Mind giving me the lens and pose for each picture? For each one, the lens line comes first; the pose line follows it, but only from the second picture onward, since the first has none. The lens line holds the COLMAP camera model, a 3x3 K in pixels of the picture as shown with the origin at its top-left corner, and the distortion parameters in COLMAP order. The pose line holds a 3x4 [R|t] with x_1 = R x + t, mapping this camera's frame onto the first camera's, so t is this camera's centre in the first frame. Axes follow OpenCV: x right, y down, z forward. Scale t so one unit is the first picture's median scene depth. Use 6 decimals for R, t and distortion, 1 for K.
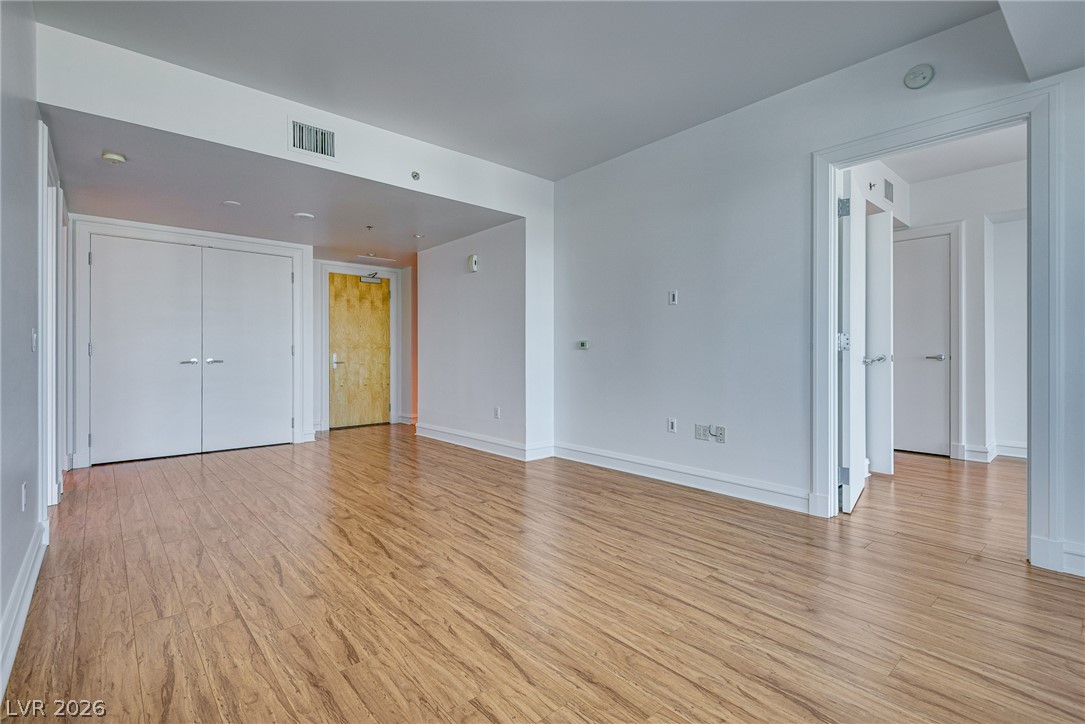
lens RADIAL K [[491.7, 0, 537.0], [0, 491.7, 355.7], [0, 0, 1]] dist [0.015865, -0.007319]
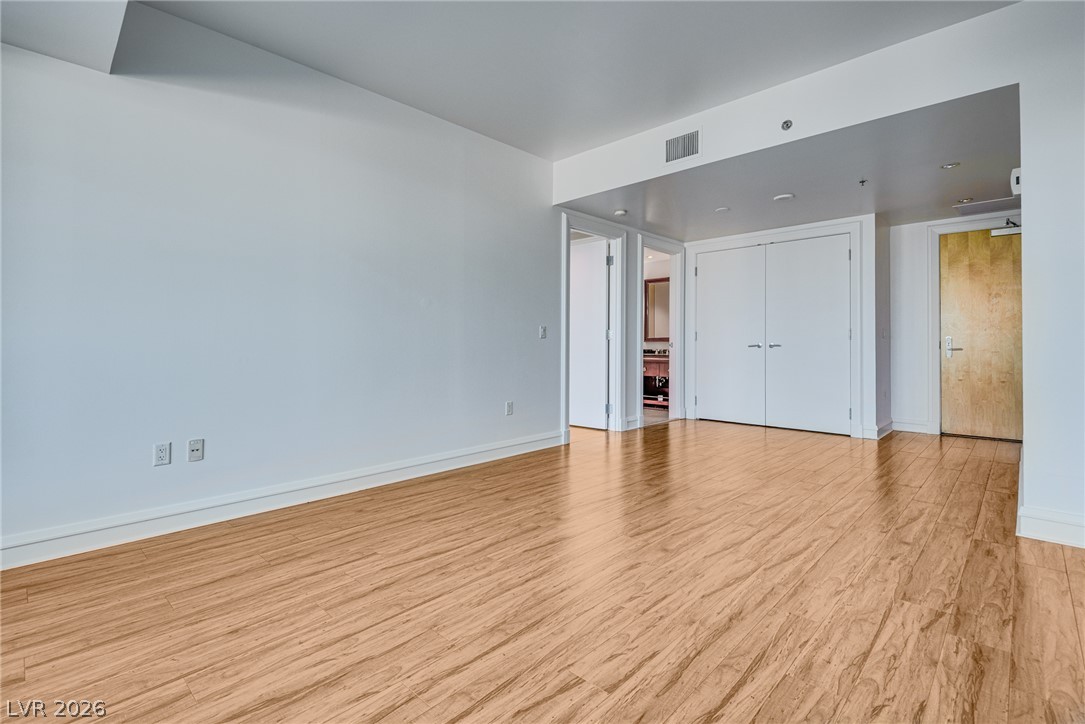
lens RADIAL K [[506.2, 0, 543.8], [0, 506.2, 340.4], [0, 0, 1]] dist [0.021539, -0.005071]
pose [[0.096846, -0.002588, -0.995296, 1.031127], [0.000072, 0.999997, -0.002593, 0.006174], [0.995299, 0.000180, 0.096845, 0.907905]]
